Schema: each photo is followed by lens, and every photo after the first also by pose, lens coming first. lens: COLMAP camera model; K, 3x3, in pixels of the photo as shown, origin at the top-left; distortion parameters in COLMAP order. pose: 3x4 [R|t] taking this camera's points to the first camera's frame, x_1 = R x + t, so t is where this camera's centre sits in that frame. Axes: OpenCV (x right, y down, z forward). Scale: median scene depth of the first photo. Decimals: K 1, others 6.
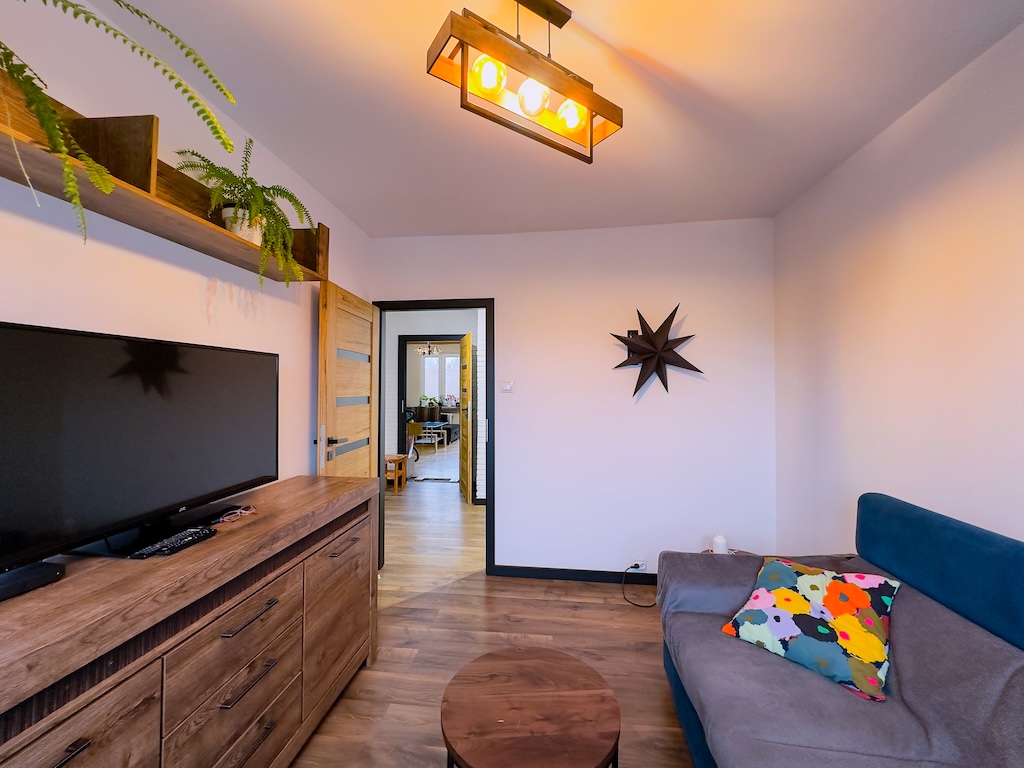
lens RADIAL K [[420.6, 0, 510.4], [0, 420.6, 382.4], [0, 0, 1]] dist [-0.000022, -0.000001]
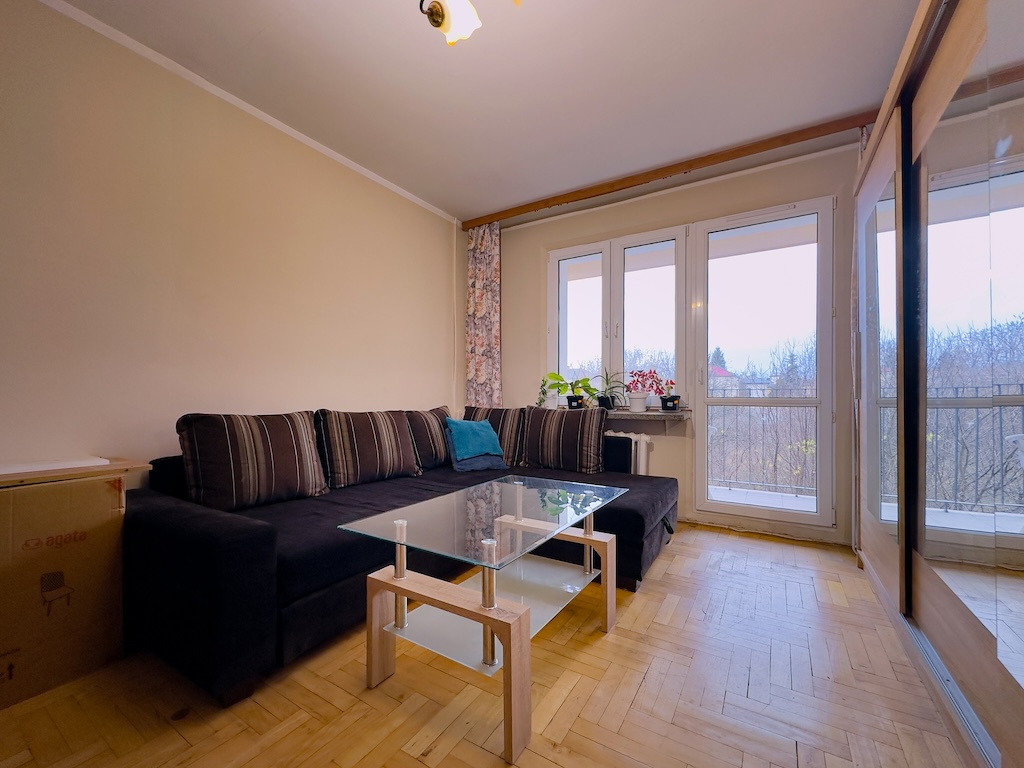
lens RADIAL K [[420.6, 0, 510.7], [0, 420.6, 391.2], [0, 0, 1]] dist [-0.000022, -0.000001]
pose [[0.902880, -0.007653, -0.429825, -0.100612], [0.007186, 0.999971, -0.002710, 0.044958], [0.429833, -0.000642, 0.902908, 0.707382]]
